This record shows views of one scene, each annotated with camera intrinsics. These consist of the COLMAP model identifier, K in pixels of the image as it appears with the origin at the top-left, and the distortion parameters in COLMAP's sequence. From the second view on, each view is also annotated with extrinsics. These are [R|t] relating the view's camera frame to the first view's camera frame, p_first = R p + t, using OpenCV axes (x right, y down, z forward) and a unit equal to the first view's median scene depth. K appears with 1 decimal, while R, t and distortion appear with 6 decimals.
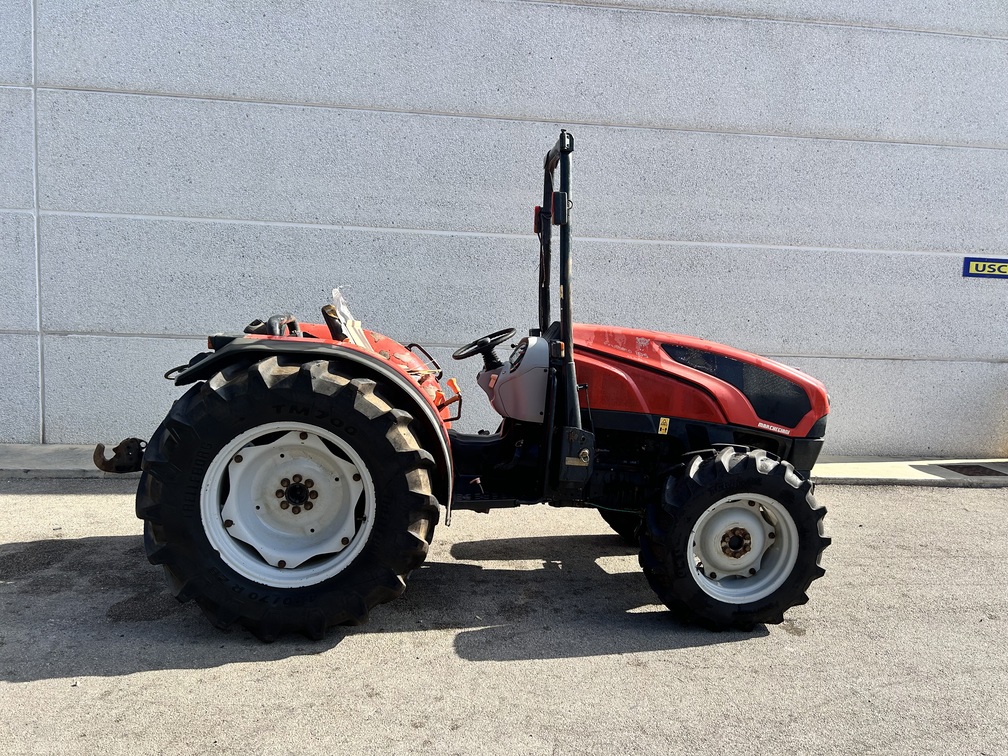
lens RADIAL K [[745.2, 0, 500.6], [0, 745.2, 378.5], [0, 0, 1]] dist [0.055391, -0.066256]
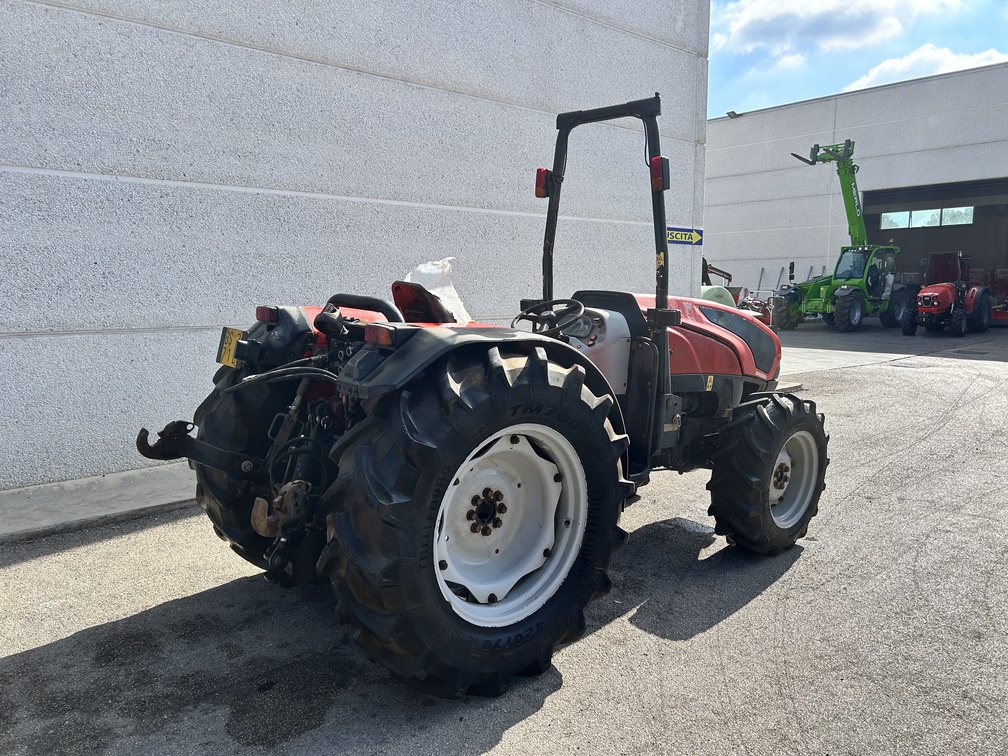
lens RADIAL K [[745.2, 0, 509.6], [0, 745.2, 380.8], [0, 0, 1]] dist [0.055391, -0.066256]
pose [[0.816967, -0.108732, 0.566342, -0.341522], [0.081507, 0.993977, 0.073257, -0.022953], [-0.570896, -0.013687, 0.820908, 0.152499]]
